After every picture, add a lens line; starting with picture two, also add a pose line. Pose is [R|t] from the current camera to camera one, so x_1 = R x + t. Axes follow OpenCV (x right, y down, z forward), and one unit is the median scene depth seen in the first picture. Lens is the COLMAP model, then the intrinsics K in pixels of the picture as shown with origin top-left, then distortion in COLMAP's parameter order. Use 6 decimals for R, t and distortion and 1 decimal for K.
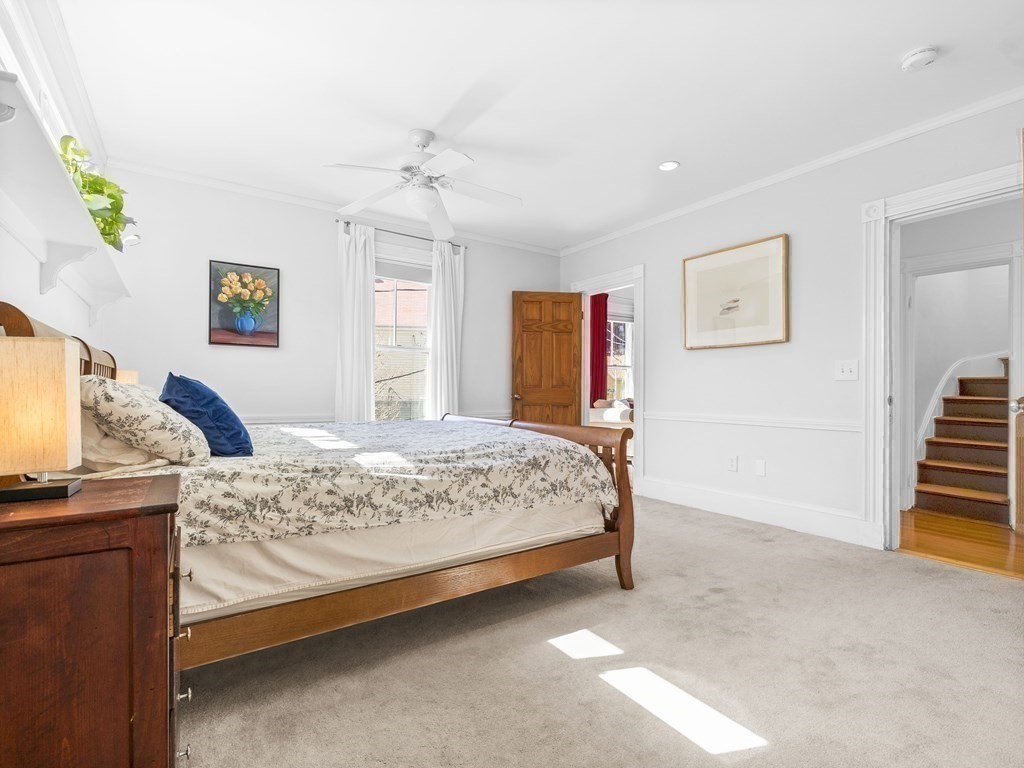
lens RADIAL K [[491.5, 0, 518.4], [0, 491.5, 391.0], [0, 0, 1]] dist [0.003144, 0.000125]
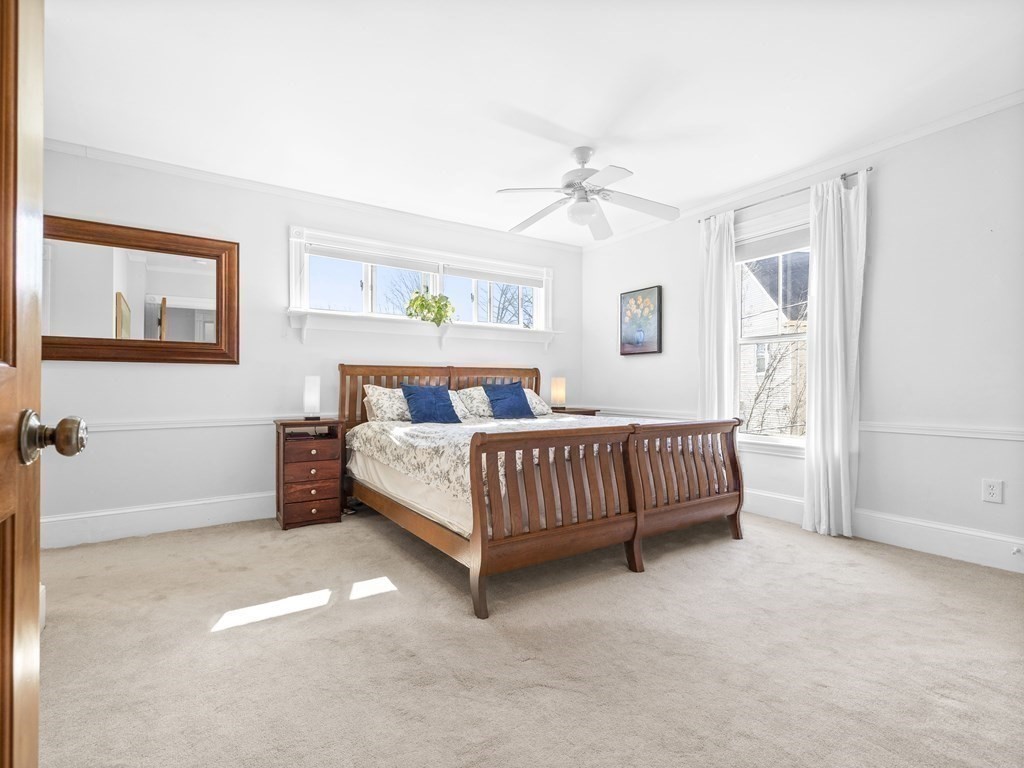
lens RADIAL K [[491.5, 0, 517.8], [0, 491.5, 383.6], [0, 0, 1]] dist [0.003144, 0.000125]
pose [[-0.010325, -0.012583, -0.999868, 0.721695], [0.004186, 0.999912, -0.012627, -0.000373], [0.999938, -0.004315, -0.010272, 0.707520]]
